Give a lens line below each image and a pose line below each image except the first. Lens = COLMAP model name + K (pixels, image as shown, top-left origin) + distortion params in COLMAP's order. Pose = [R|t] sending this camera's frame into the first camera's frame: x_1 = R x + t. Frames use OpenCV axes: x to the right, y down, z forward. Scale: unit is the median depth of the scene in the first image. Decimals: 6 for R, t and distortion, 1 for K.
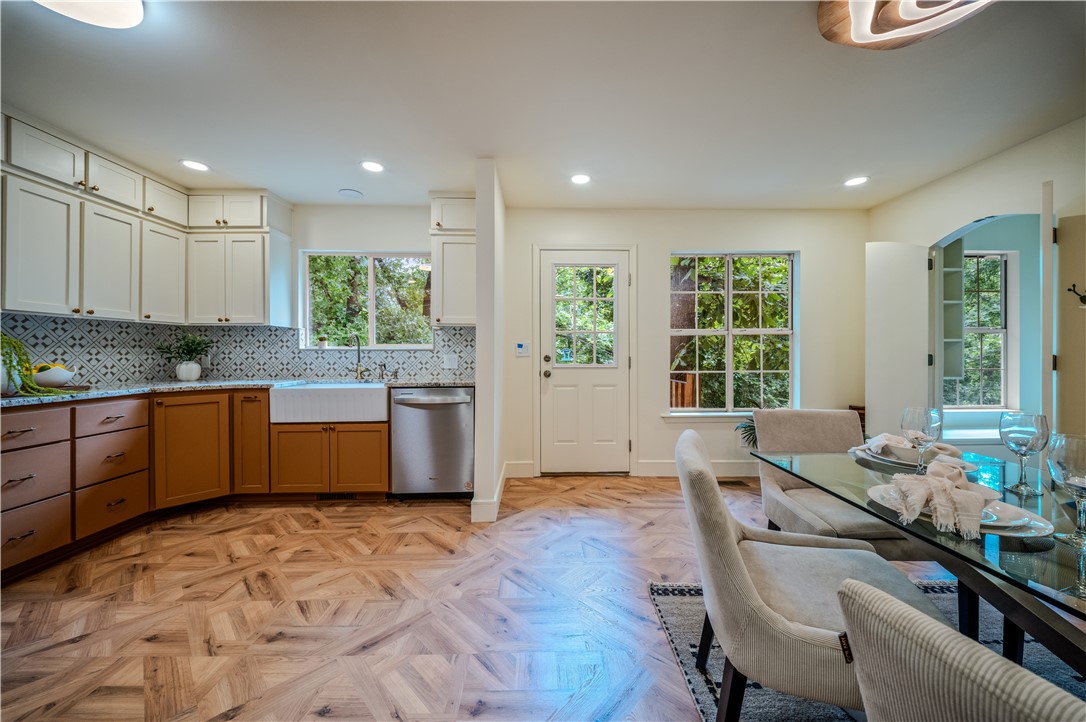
lens RADIAL K [[392.6, 0, 548.1], [0, 392.6, 352.2], [0, 0, 1]] dist [0.000203, -0.002566]
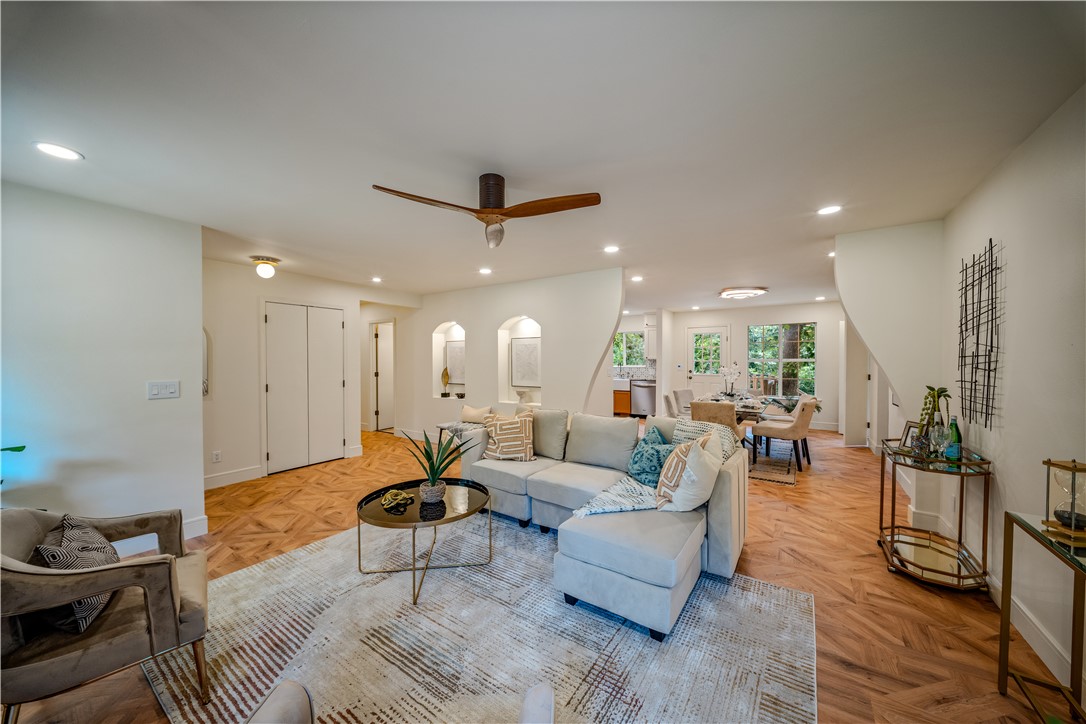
lens RADIAL K [[374.4, 0, 542.3], [0, 374.4, 363.4], [0, 0, 1]] dist [0.014136, -0.000056]
pose [[0.816708, 0.003744, -0.577039, 0.759934], [0.003276, 0.999933, 0.011123, -0.081623], [0.577042, -0.010975, 0.816641, -1.881413]]
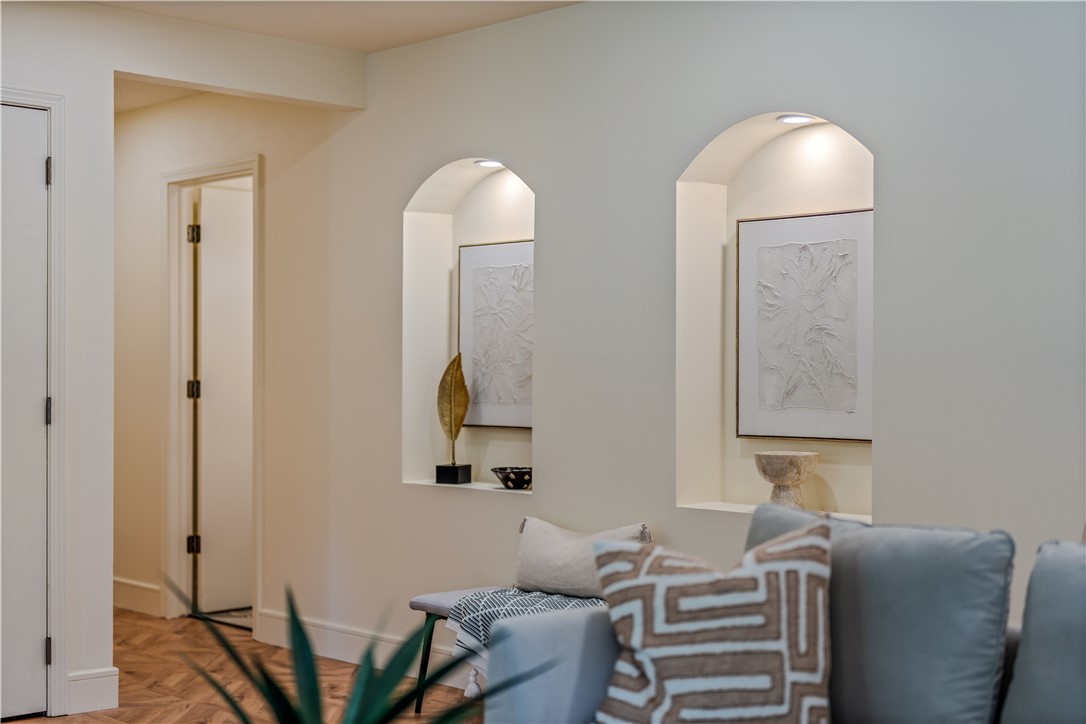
lens RADIAL K [[1495.9, 0, 541.9], [0, 1495.9, 362.3], [0, 0, 1]] dist [-0.014062, -0.031242]
pose [[0.671288, -0.000317, -0.741196, 0.631853], [-0.004959, 0.999976, -0.004919, -0.017559], [0.741180, 0.006978, 0.671270, -1.705820]]
